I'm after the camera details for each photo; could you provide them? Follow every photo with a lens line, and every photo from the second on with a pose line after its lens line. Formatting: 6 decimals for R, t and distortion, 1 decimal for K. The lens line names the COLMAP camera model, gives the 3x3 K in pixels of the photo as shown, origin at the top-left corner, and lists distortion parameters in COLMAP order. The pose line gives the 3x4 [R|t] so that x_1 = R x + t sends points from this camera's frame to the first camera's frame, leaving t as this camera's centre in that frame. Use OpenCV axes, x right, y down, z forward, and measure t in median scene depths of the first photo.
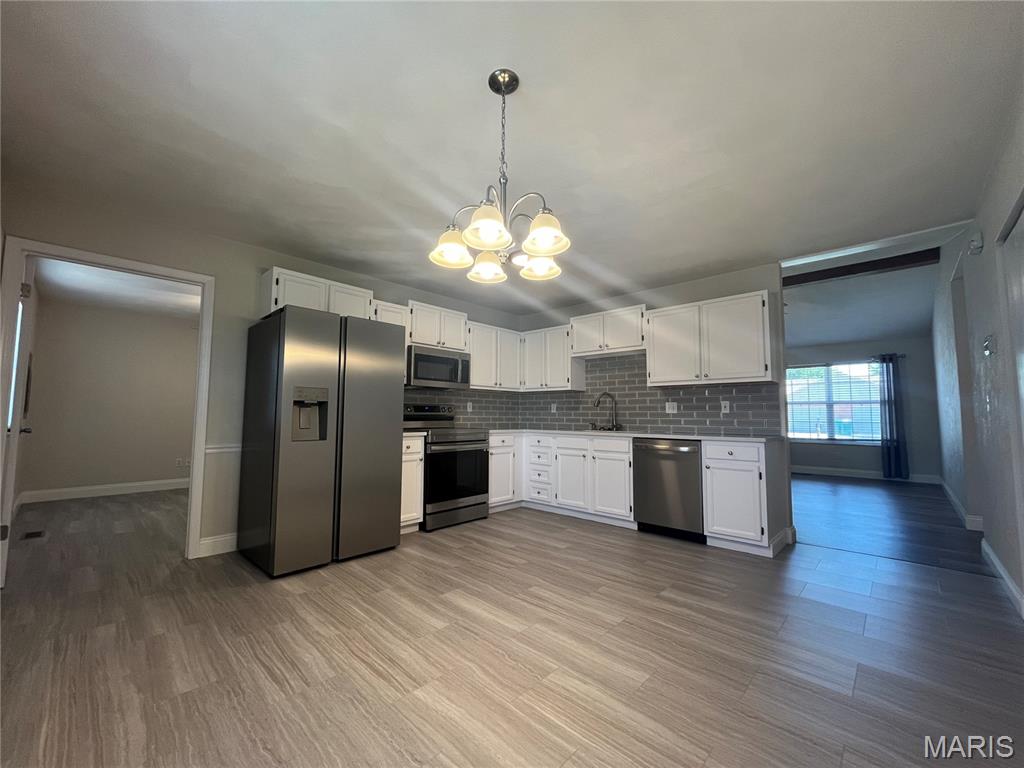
lens RADIAL K [[413.4, 0, 509.9], [0, 413.4, 383.9], [0, 0, 1]] dist [-0.002958, -0.000268]
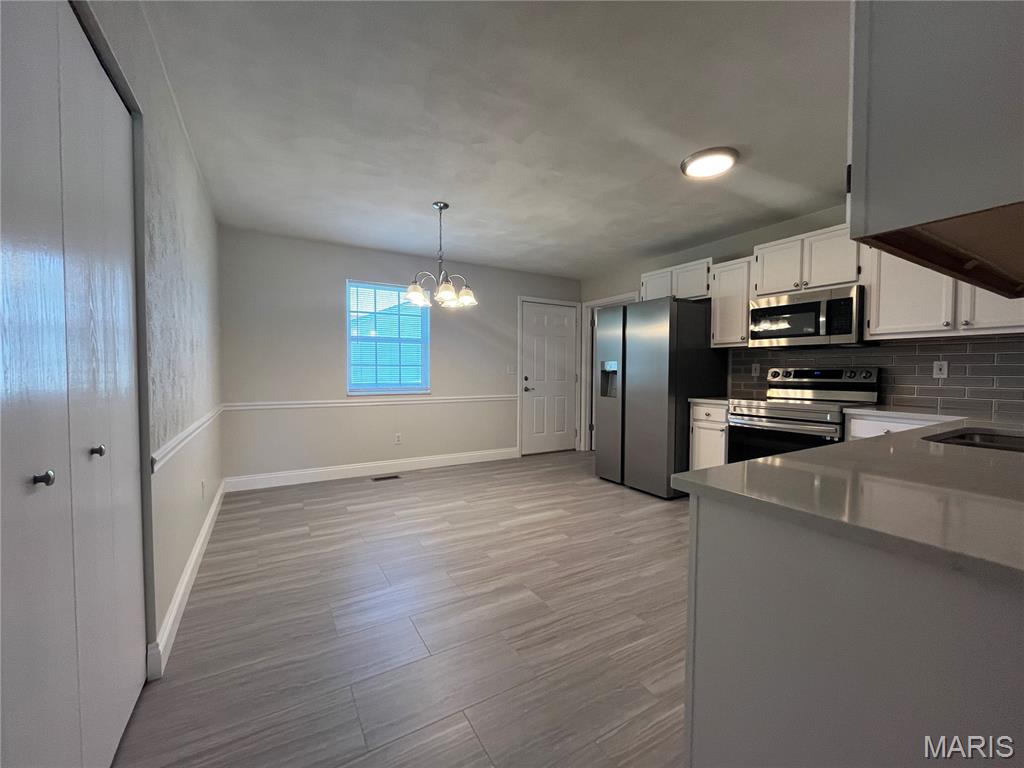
lens RADIAL K [[413.4, 0, 509.9], [0, 413.4, 383.9], [0, 0, 1]] dist [-0.002958, -0.000268]
pose [[-0.278195, 0.021956, -0.960274, 1.032925], [0.066731, 0.997765, 0.003481, 0.061130], [0.958204, -0.063112, -0.279039, 1.060192]]
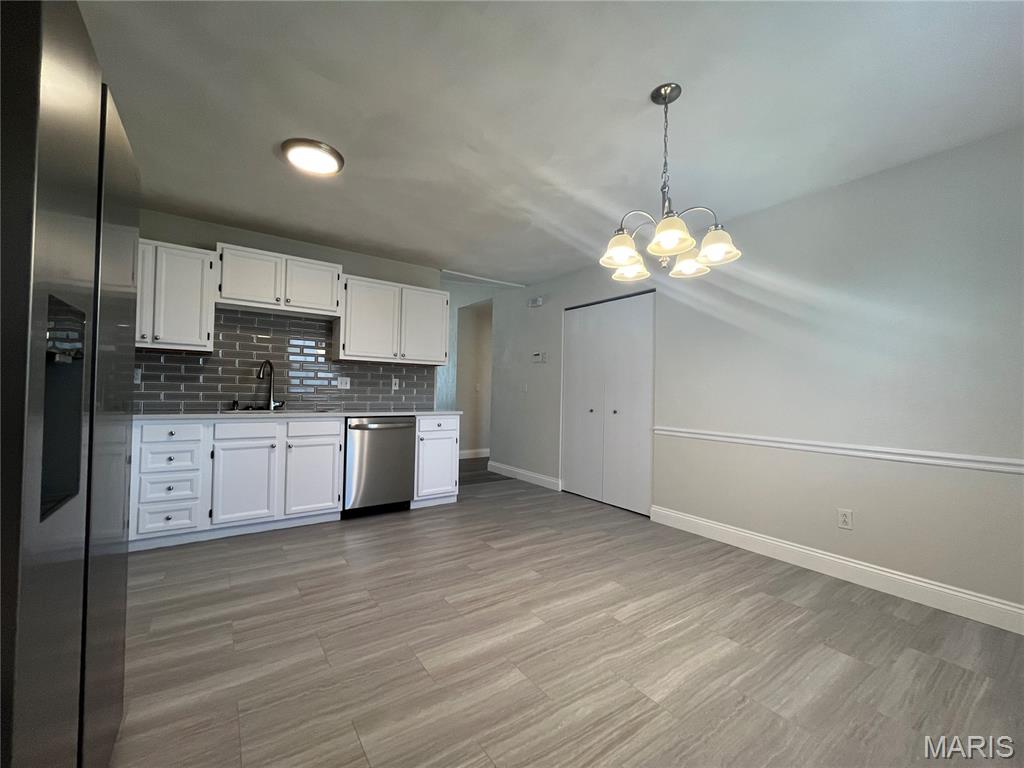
lens RADIAL K [[413.4, 0, 509.9], [0, 413.4, 383.9], [0, 0, 1]] dist [-0.002958, -0.000268]
pose [[0.197051, 0.015916, 0.980264, -0.675525], [-0.094220, 0.995548, 0.002776, 0.032319], [-0.975855, -0.092907, 0.197673, 0.664225]]
